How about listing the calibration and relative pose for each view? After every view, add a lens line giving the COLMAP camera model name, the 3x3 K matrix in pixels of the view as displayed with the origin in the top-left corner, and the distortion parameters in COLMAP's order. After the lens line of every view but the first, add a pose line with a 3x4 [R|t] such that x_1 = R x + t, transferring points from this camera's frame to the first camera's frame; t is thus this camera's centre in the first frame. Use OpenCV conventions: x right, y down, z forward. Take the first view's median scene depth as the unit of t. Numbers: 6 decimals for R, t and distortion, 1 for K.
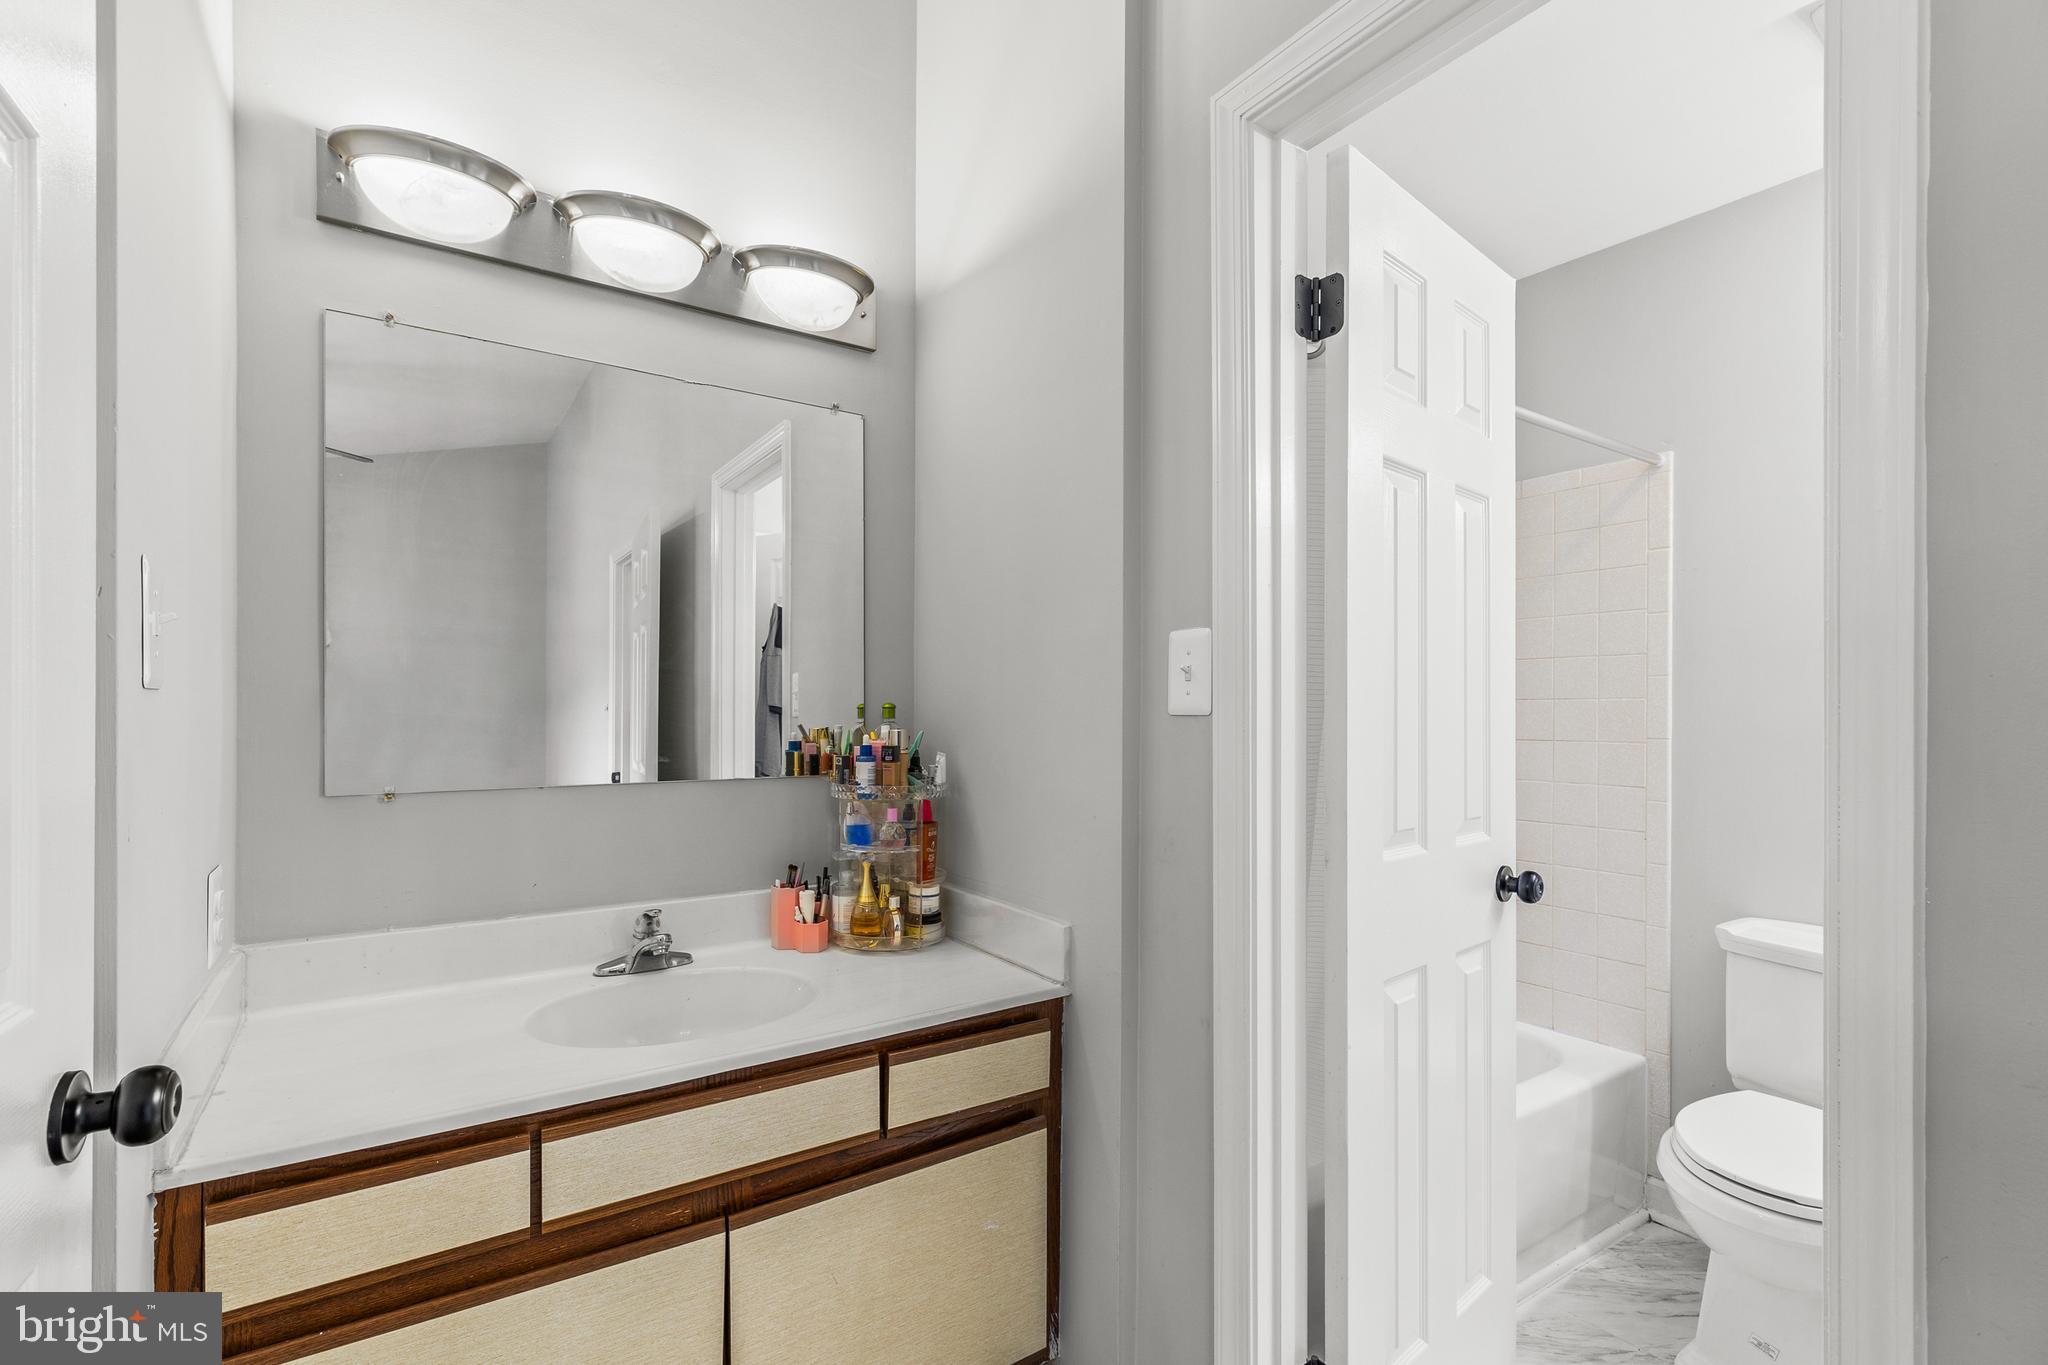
lens RADIAL K [[919.7, 0, 988.2], [0, 919.7, 707.7], [0, 0, 1]] dist [0.003438, -0.000103]
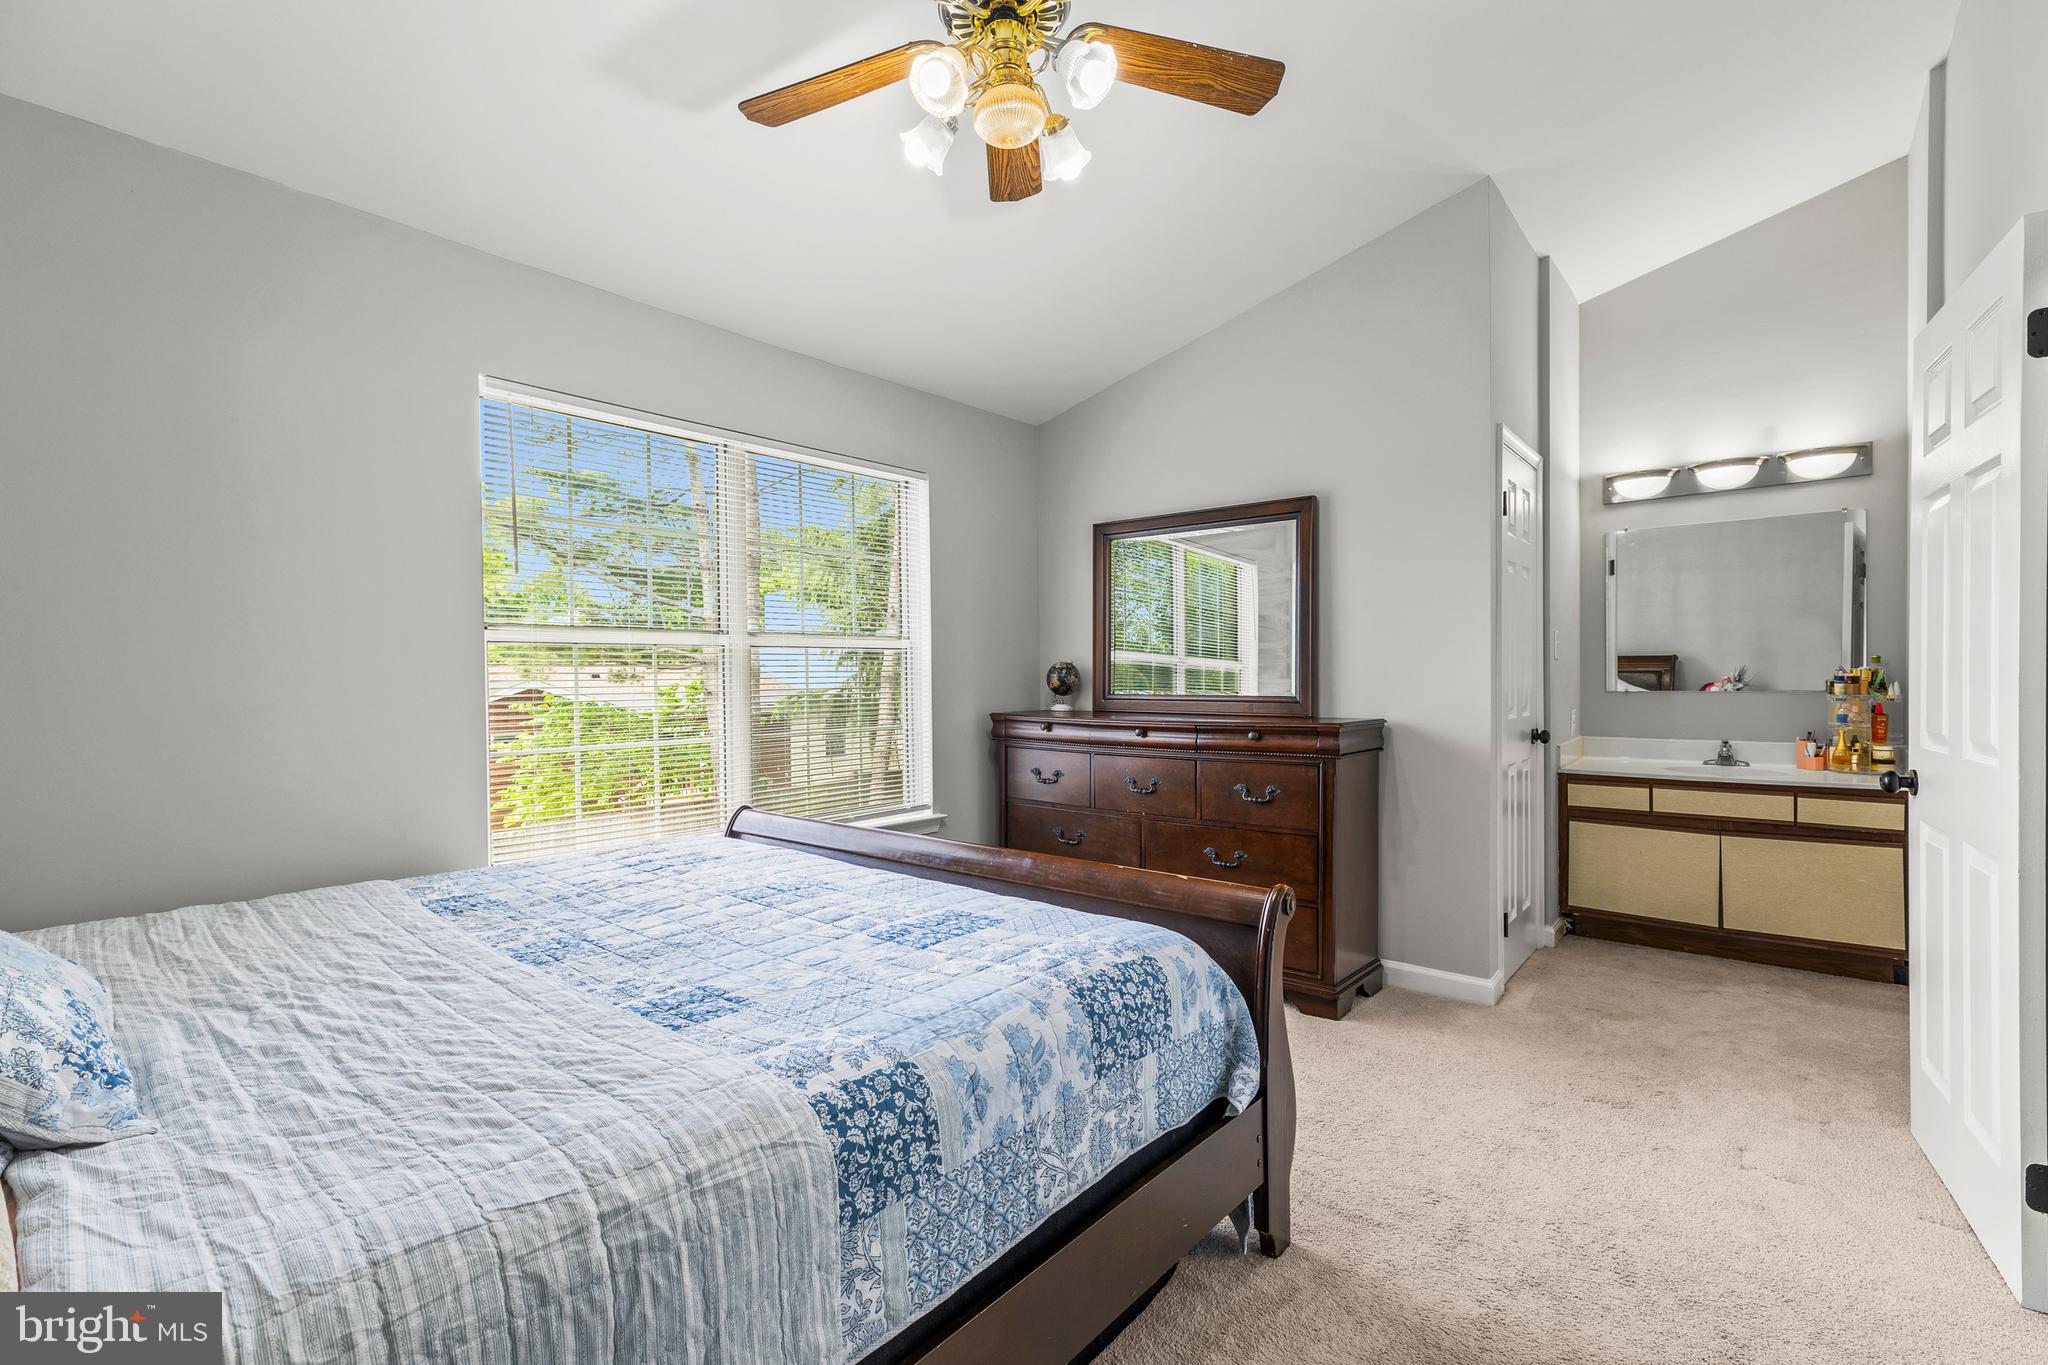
lens RADIAL K [[919.7, 0, 1021.3], [0, 919.7, 684.4], [0, 0, 1]] dist [0.003438, -0.000103]
pose [[0.298523, 0.006840, -0.954378, 1.453299], [0.001961, 0.999968, 0.007780, 0.042089], [0.954400, -0.004194, 0.298500, -1.584090]]
